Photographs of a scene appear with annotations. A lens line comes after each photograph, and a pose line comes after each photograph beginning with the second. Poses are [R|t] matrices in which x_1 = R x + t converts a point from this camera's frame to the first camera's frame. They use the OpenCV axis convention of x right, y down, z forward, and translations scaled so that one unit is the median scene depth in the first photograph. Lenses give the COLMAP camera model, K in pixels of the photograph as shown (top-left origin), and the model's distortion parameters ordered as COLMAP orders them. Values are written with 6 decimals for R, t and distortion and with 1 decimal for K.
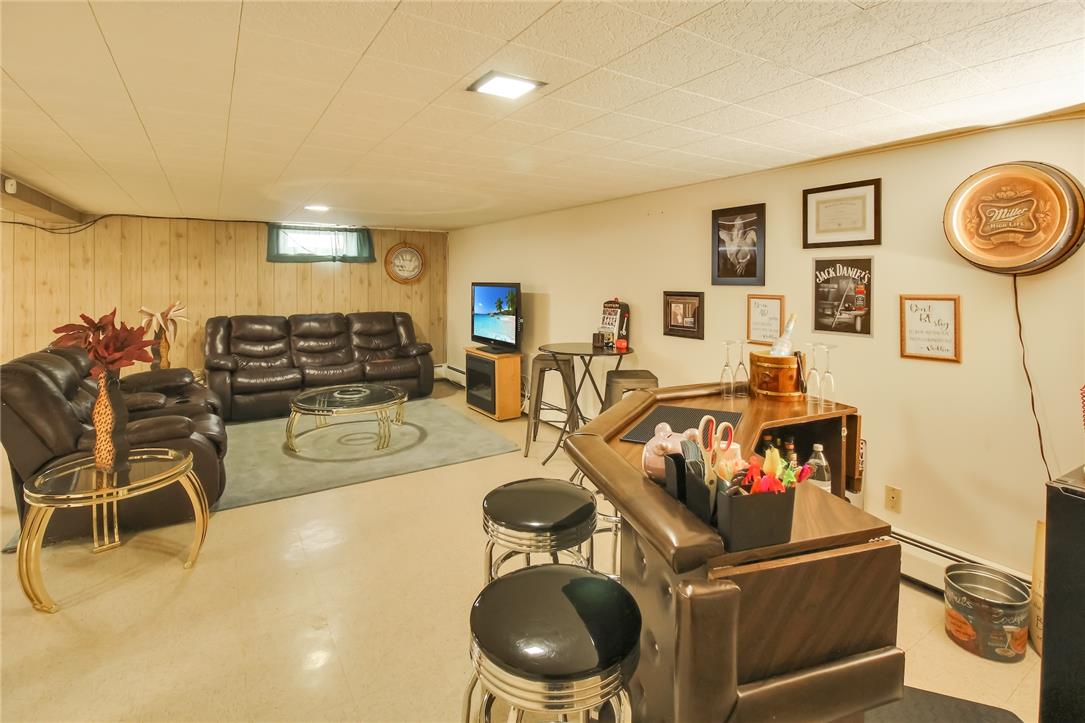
lens RADIAL K [[546.2, 0, 541.8], [0, 546.2, 284.3], [0, 0, 1]] dist [0.001680, 0.000170]
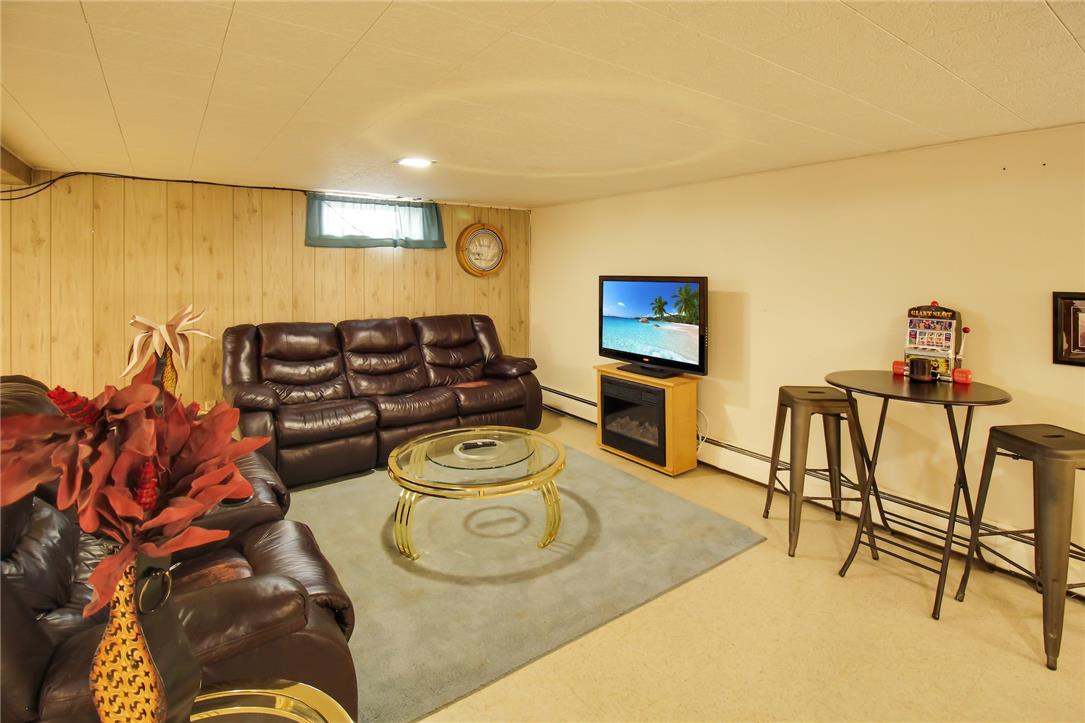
lens RADIAL K [[529.5, 0, 541.5], [0, 529.5, 277.1], [0, 0, 1]] dist [-0.001089, -0.005743]
pose [[0.996932, 0.000916, 0.078261, -0.263642], [-0.001136, 0.999996, 0.002766, -0.003331], [-0.078258, -0.002846, 0.996929, 0.304359]]
